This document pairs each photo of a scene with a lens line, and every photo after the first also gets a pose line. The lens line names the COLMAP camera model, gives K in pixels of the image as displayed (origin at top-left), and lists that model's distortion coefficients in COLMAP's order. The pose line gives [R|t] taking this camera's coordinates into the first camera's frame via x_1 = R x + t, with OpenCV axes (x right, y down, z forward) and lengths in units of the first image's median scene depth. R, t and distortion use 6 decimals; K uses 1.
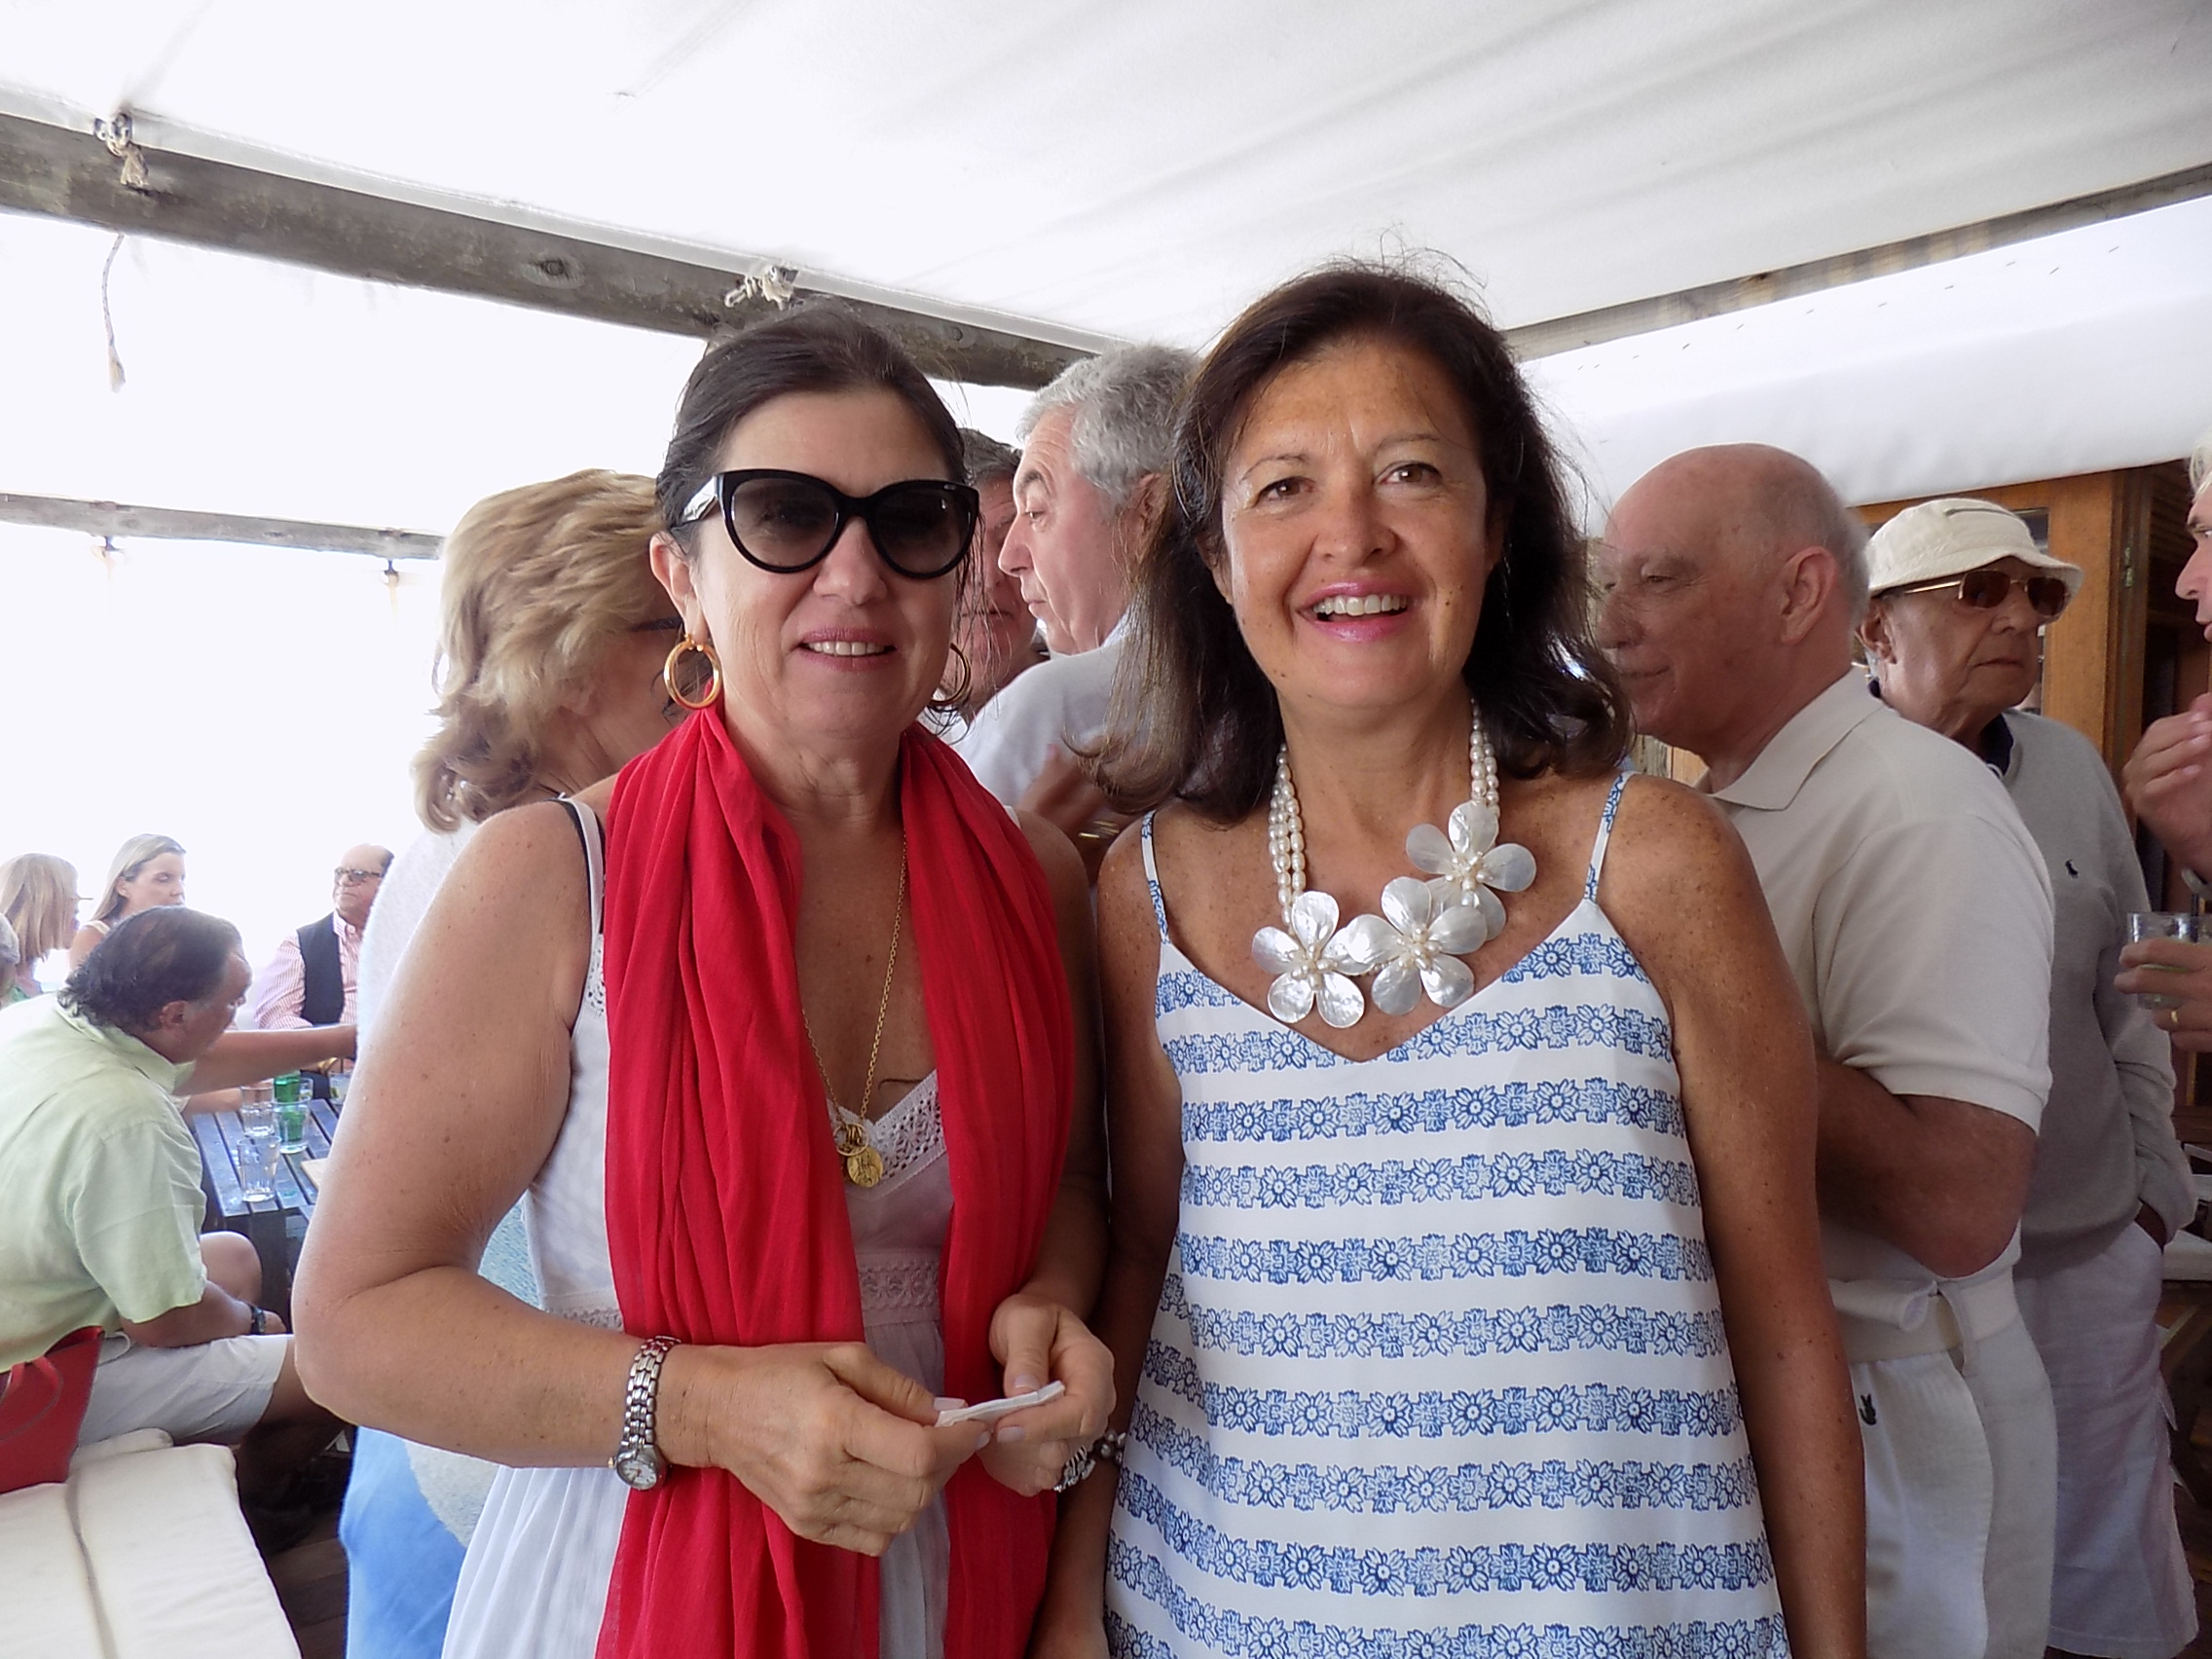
lens RADIAL K [[1510.5, 0, 1106.0], [0, 1510.5, 829.5], [0, 0, 1]] dist [-0.000907, 0.002479]
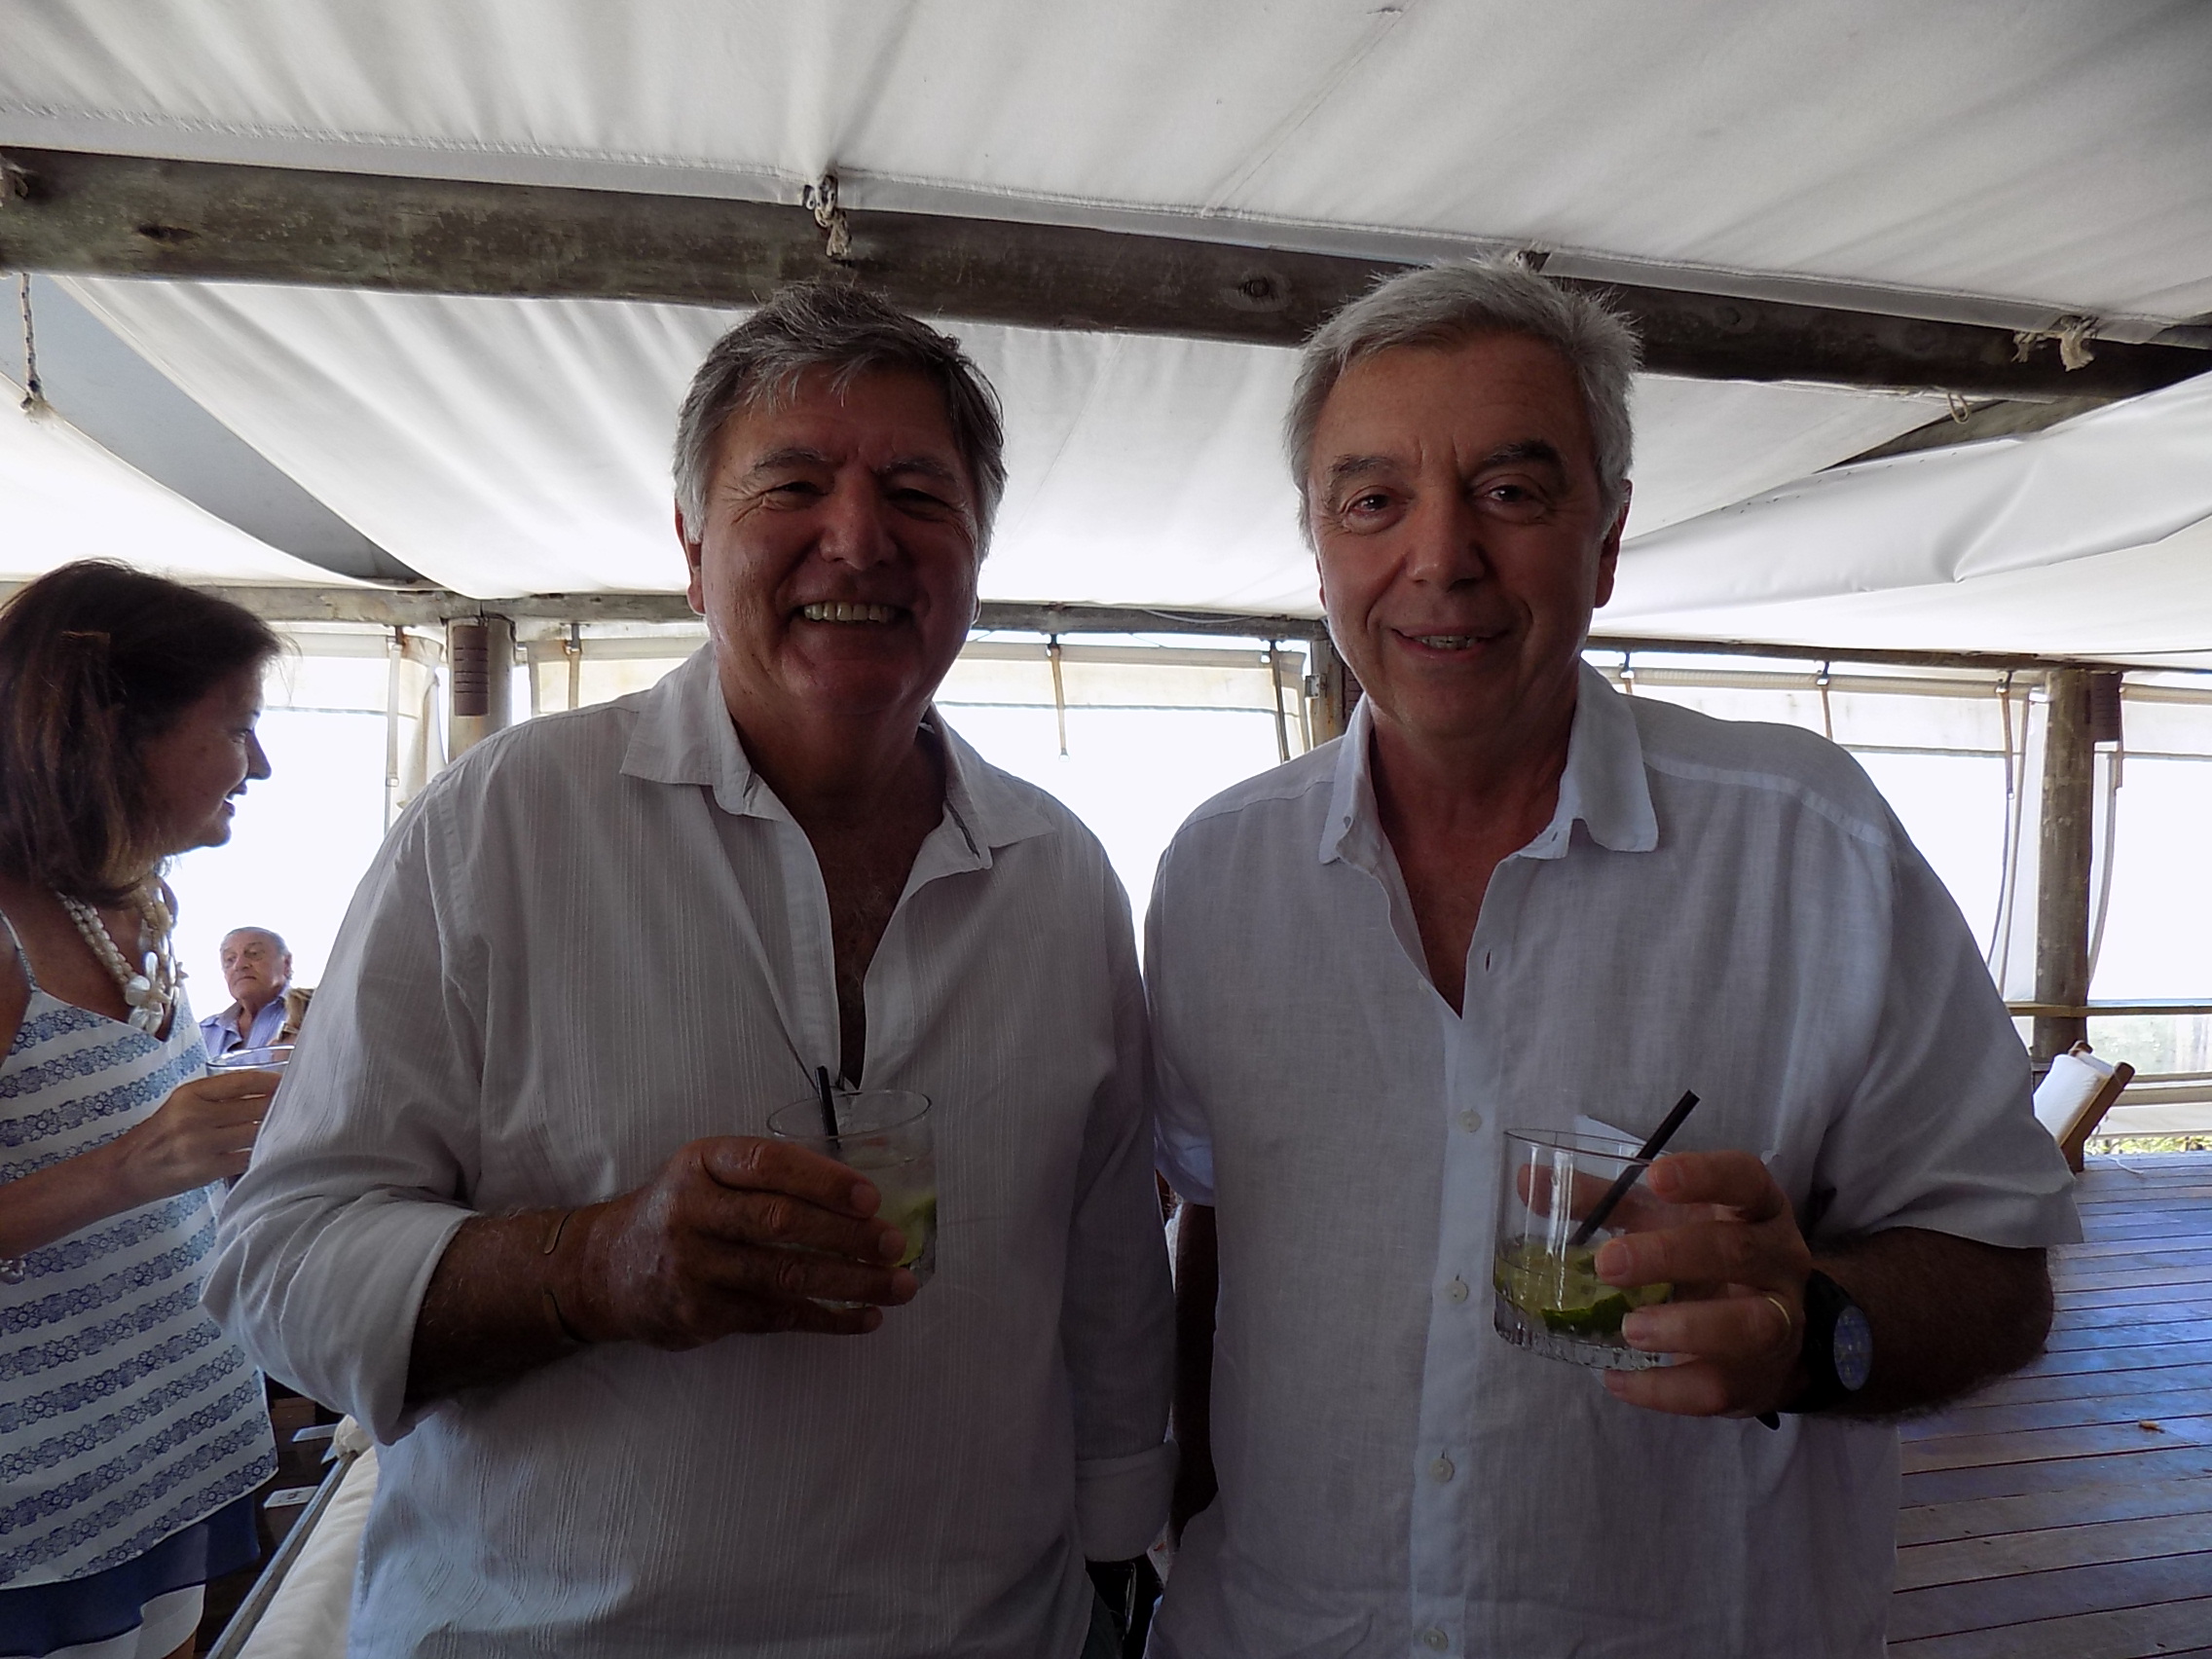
lens RADIAL K [[1510.5, 0, 1106.0], [0, 1510.5, 829.5], [0, 0, 1]] dist [-0.000907, 0.002479]
pose [[0.924594, 0.001751, -0.380950, -0.125204], [-0.014423, 0.999433, -0.030414, -0.040931], [0.380681, 0.033615, 0.924095, 0.198072]]
